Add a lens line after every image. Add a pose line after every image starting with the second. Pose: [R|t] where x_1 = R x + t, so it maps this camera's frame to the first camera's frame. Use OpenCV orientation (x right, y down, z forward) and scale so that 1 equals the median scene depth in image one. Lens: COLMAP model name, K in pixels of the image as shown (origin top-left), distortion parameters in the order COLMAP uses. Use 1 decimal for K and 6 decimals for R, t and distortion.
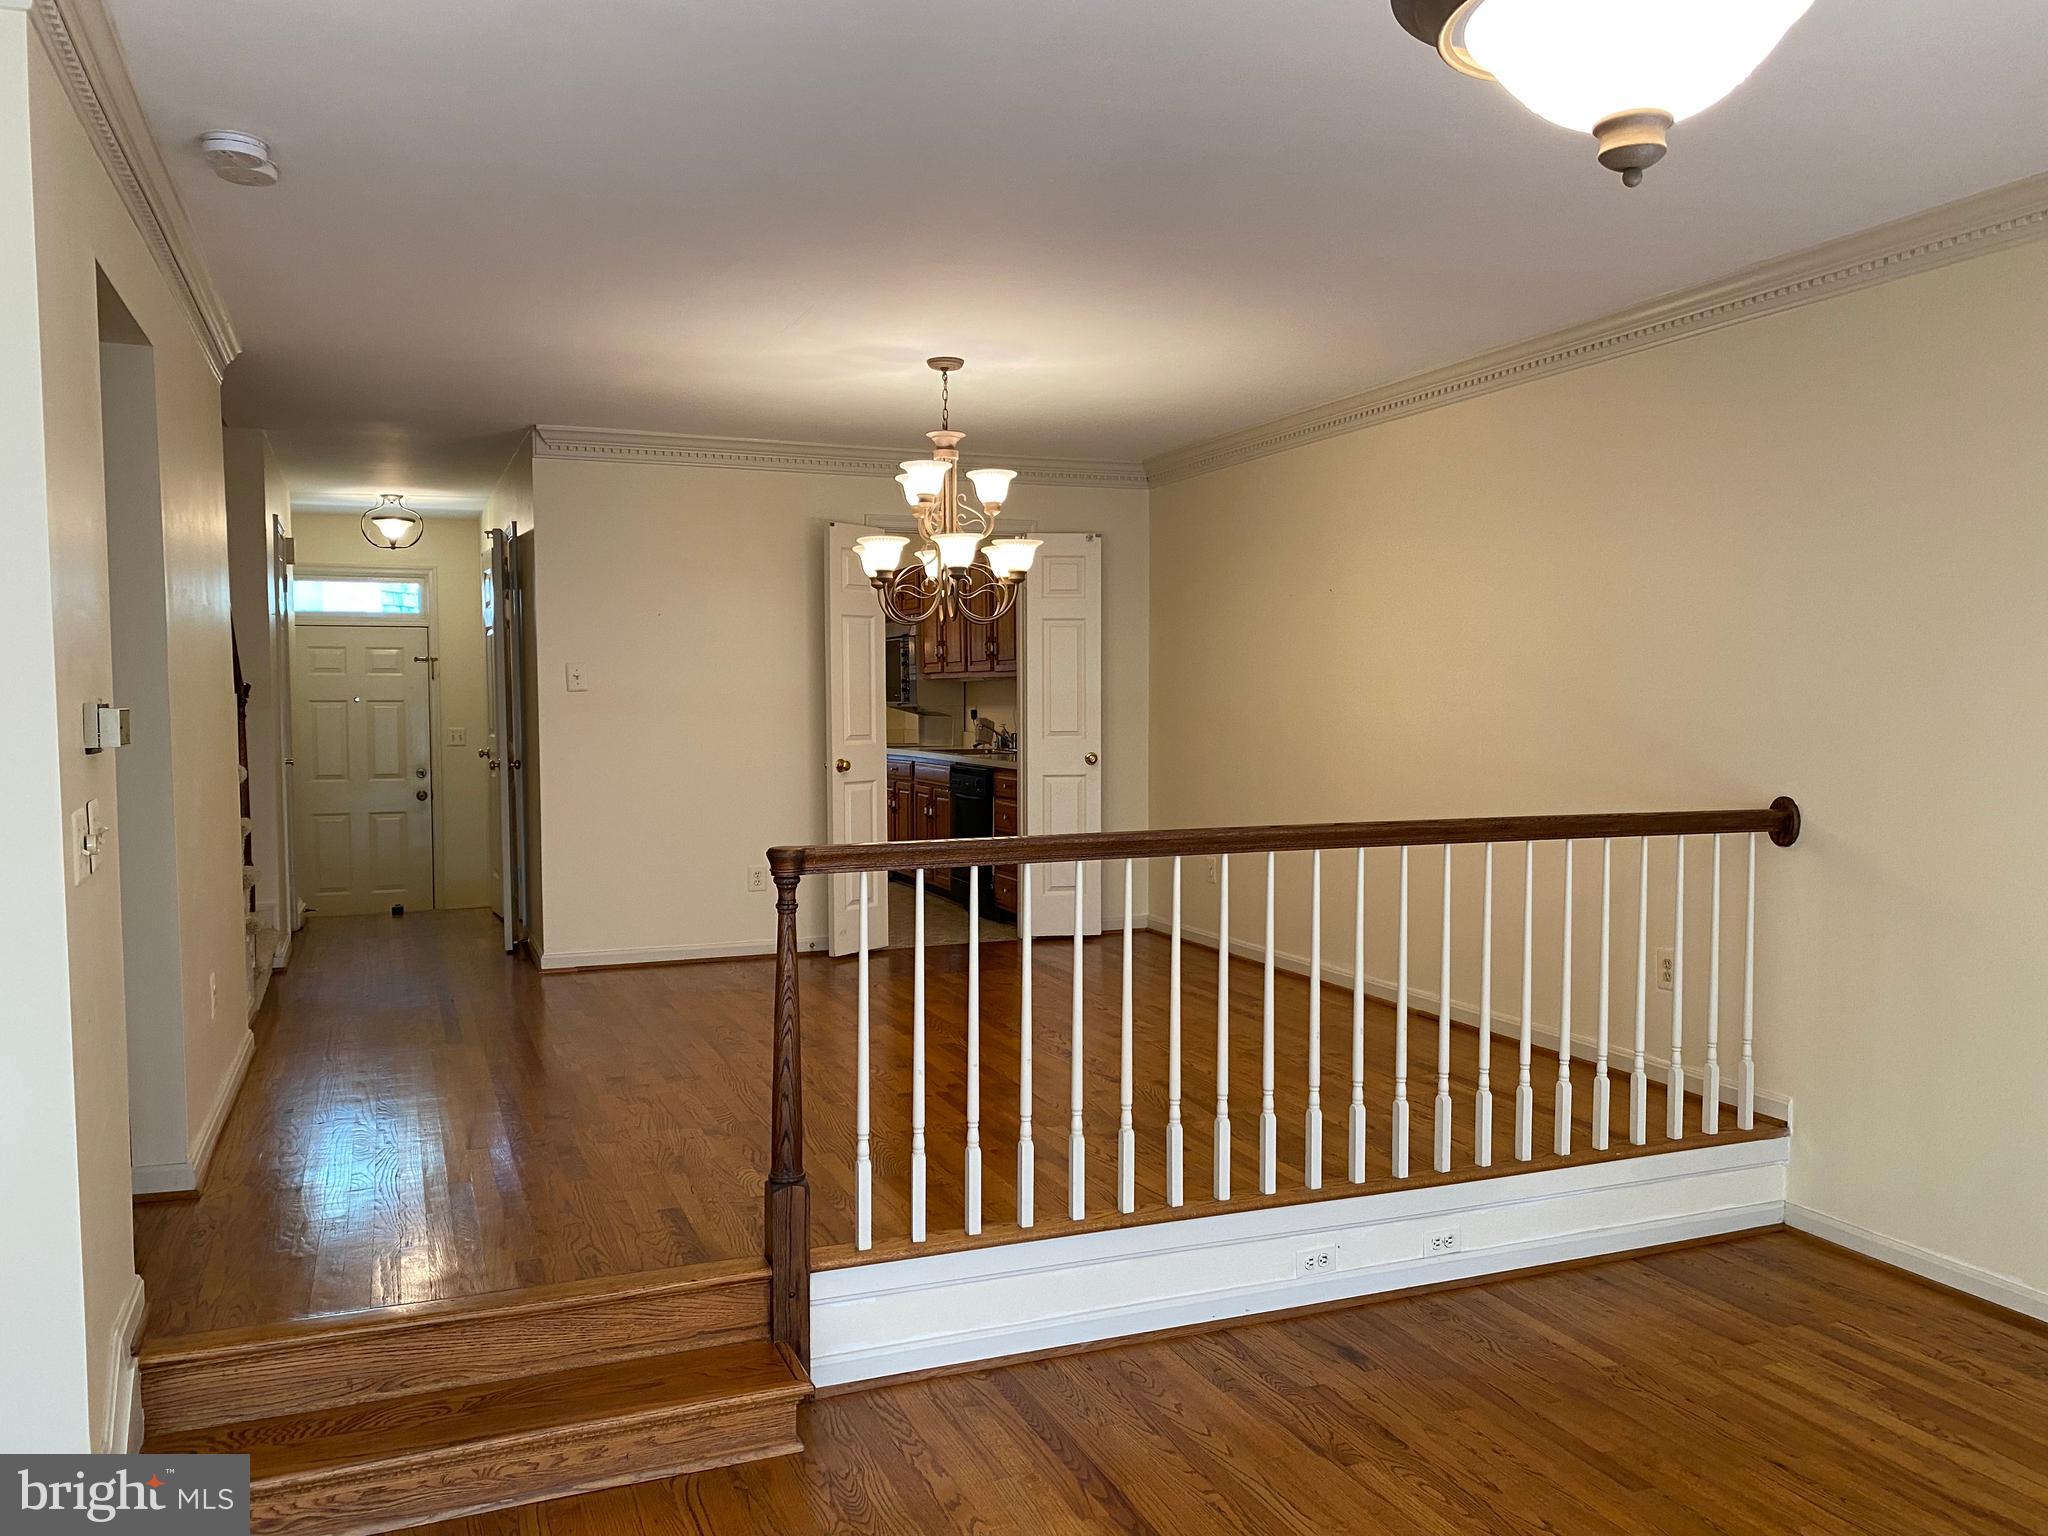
lens RADIAL K [[1557.1, 0, 1031.7], [0, 1557.1, 780.6], [0, 0, 1]] dist [0.107789, -0.178176]
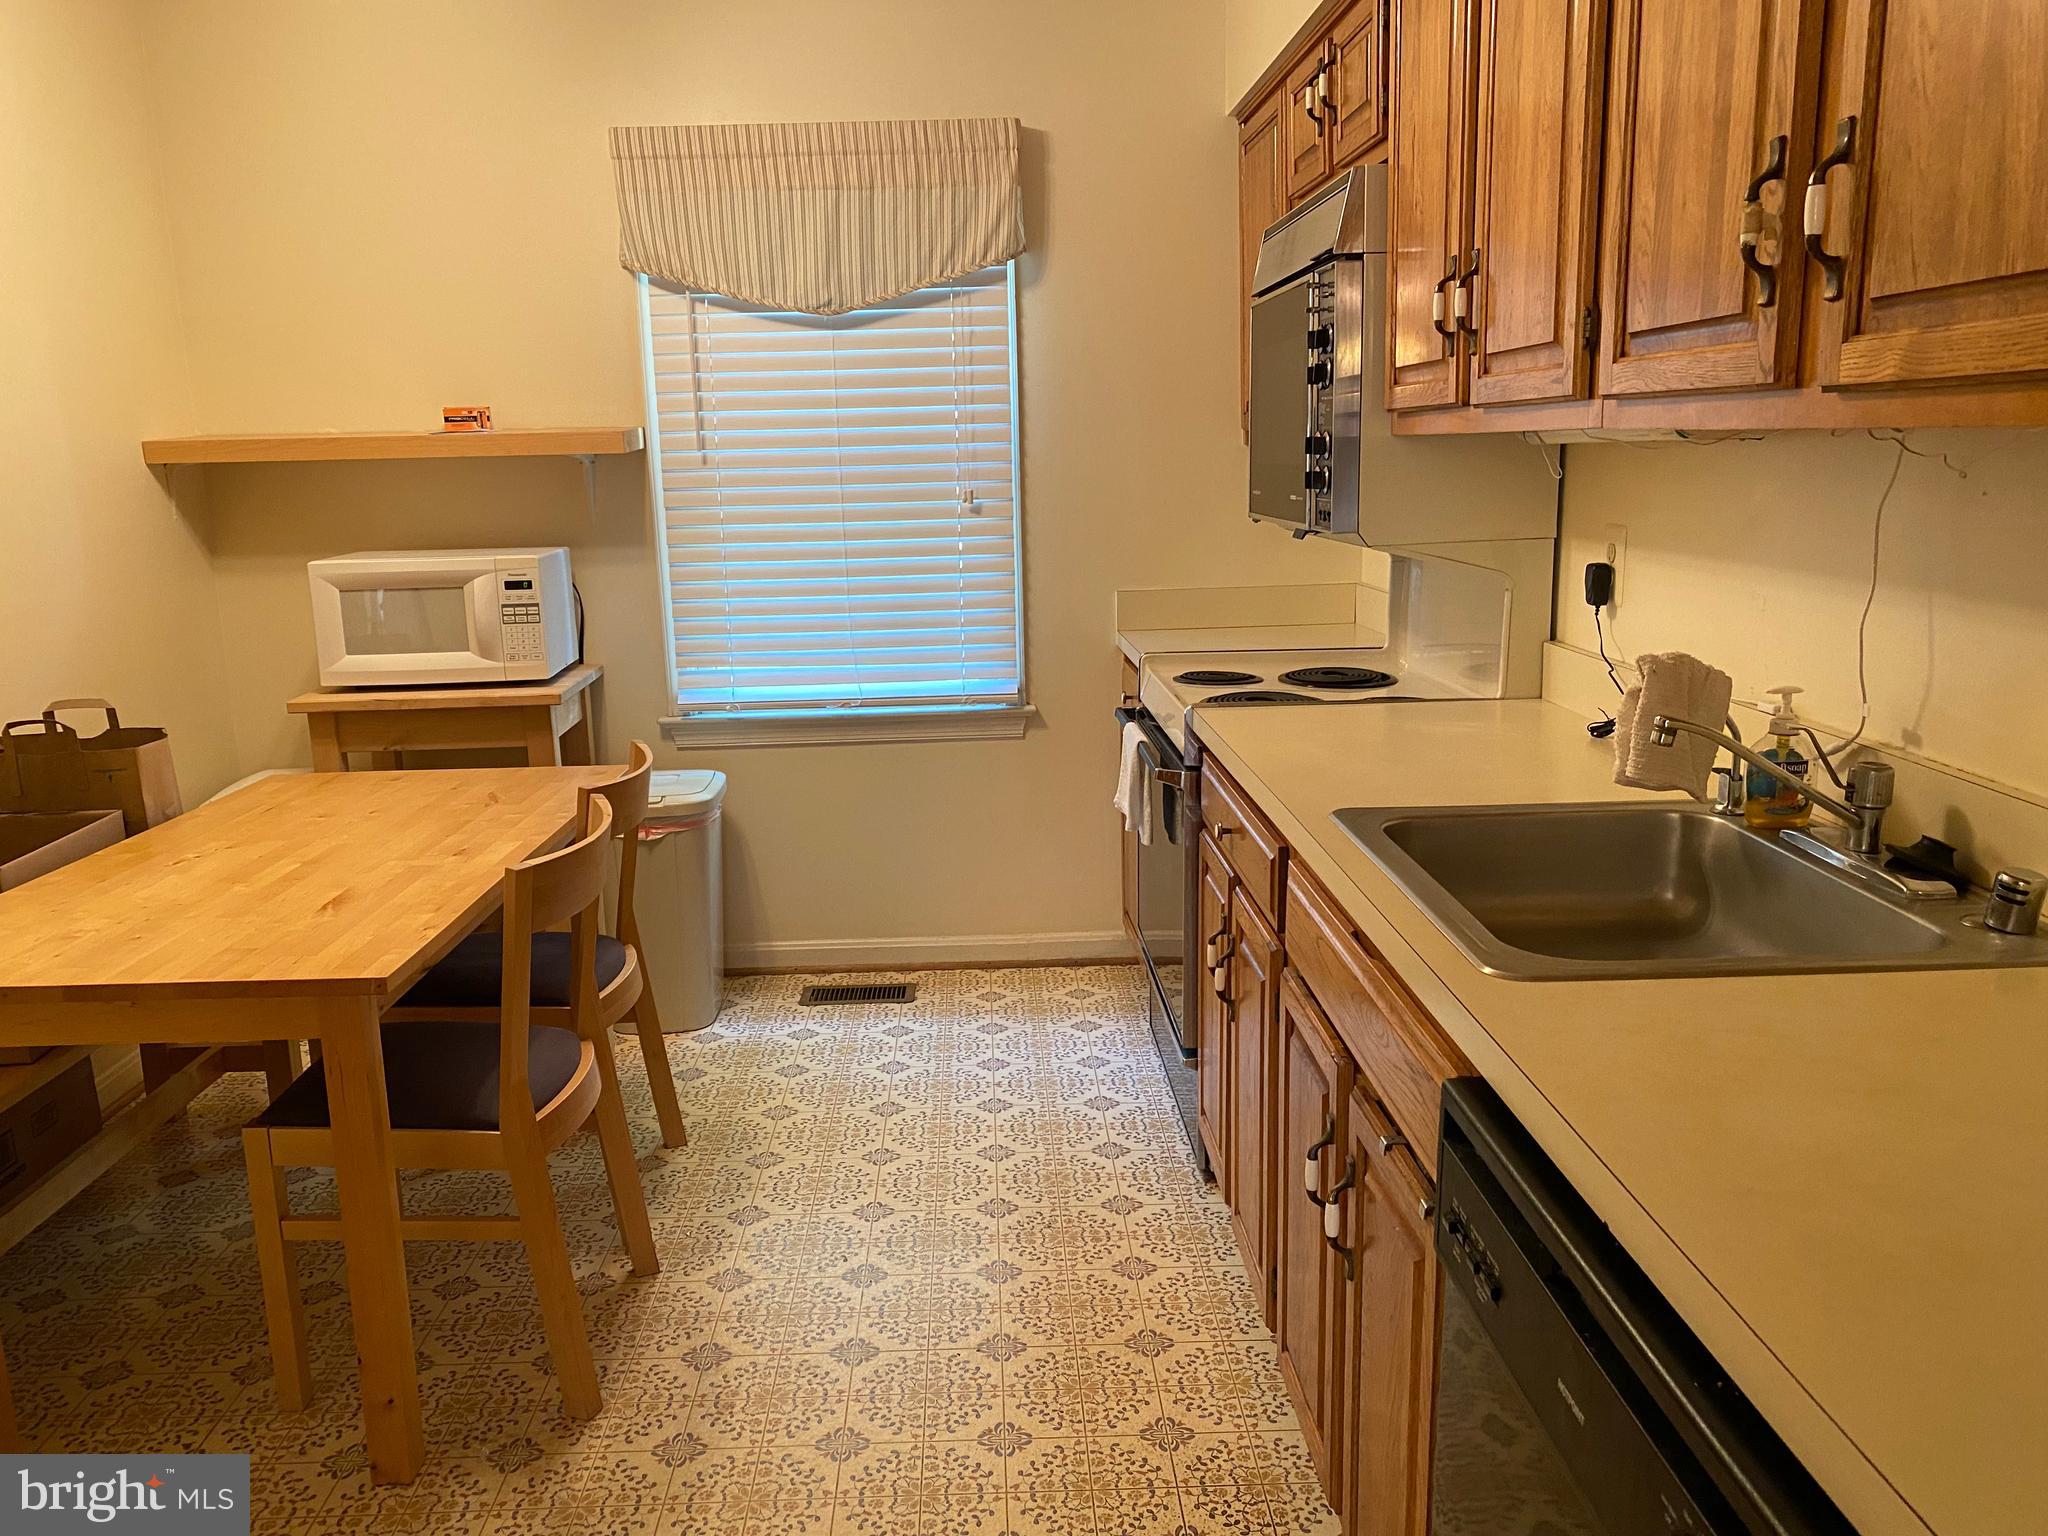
lens RADIAL K [[1557.1, 0, 1031.7], [0, 1557.1, 780.6], [0, 0, 1]] dist [0.107789, -0.178176]
pose [[0.935919, 0.052443, -0.348290, -0.032841], [0.006483, 0.986120, 0.165905, -0.053263], [0.352156, -0.157532, 0.922589, 0.748849]]
